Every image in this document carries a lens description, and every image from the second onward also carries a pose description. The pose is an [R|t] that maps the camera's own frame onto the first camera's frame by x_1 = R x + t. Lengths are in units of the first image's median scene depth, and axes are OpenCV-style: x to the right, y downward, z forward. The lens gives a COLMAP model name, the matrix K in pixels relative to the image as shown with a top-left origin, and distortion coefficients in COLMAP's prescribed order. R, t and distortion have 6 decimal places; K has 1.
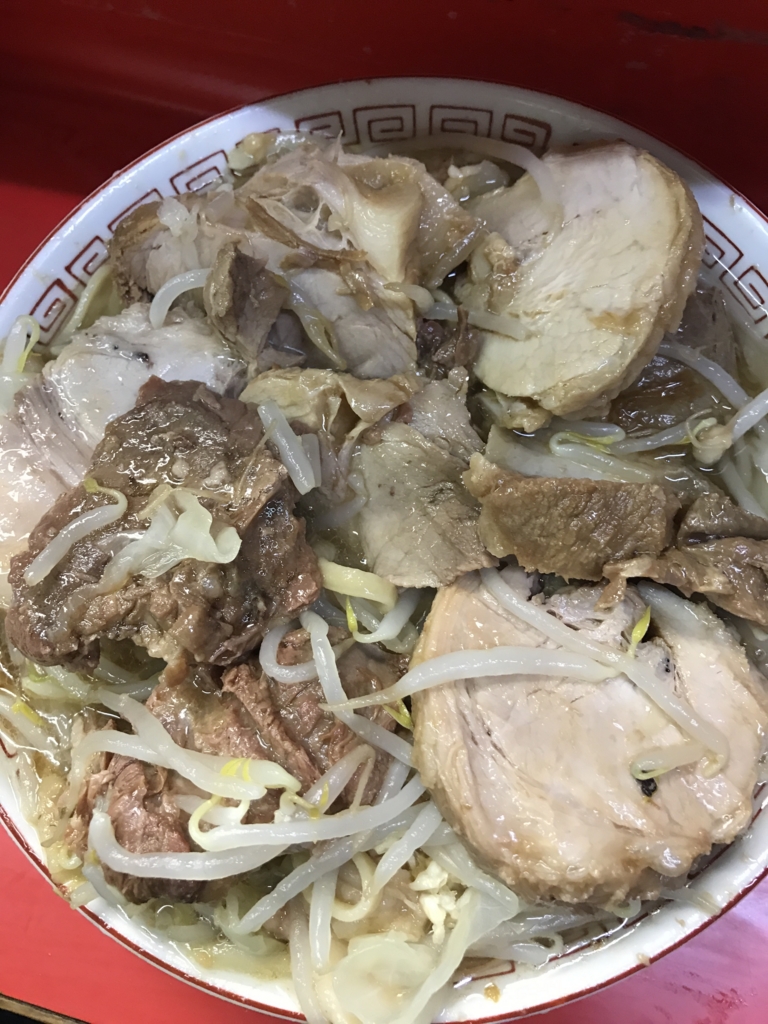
lens RADIAL K [[918.0, 0, 384.0], [0, 918.0, 512.0], [0, 0, 1]] dist [-0.010108, -0.012001]
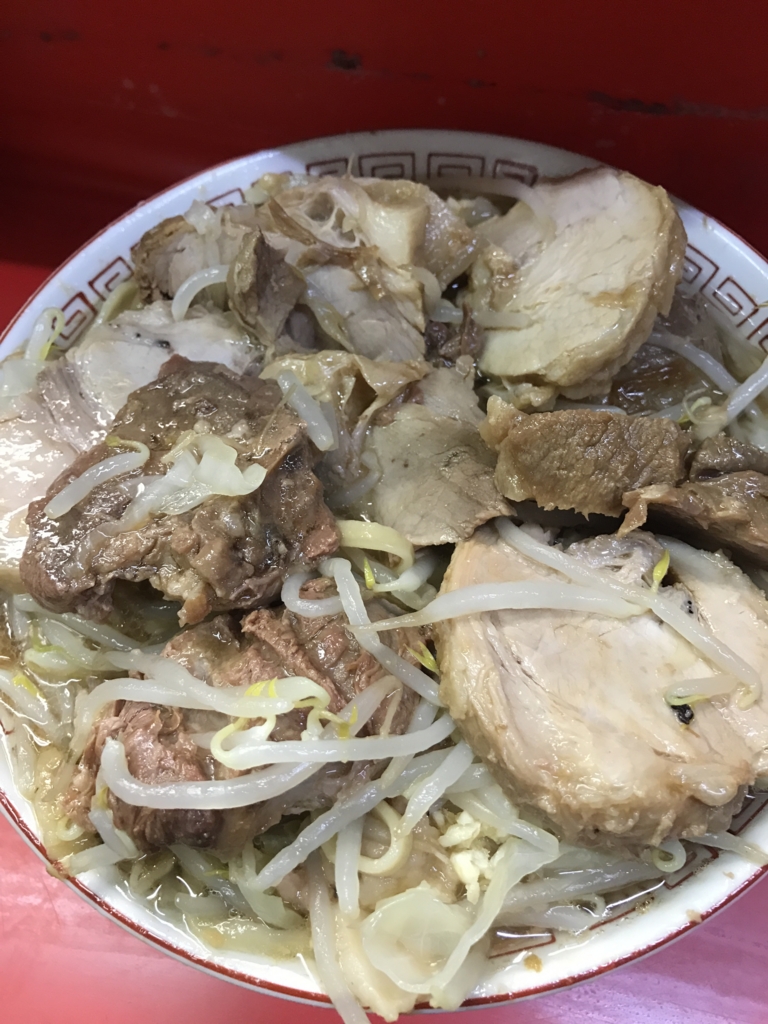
lens RADIAL K [[918.0, 0, 384.0], [0, 918.0, 512.0], [0, 0, 1]] dist [-0.010108, -0.012001]
pose [[0.999038, -0.004203, 0.043659, -0.066082], [0.013867, 0.974603, -0.223509, 0.282199], [-0.041611, 0.223899, 0.973724, 0.018907]]
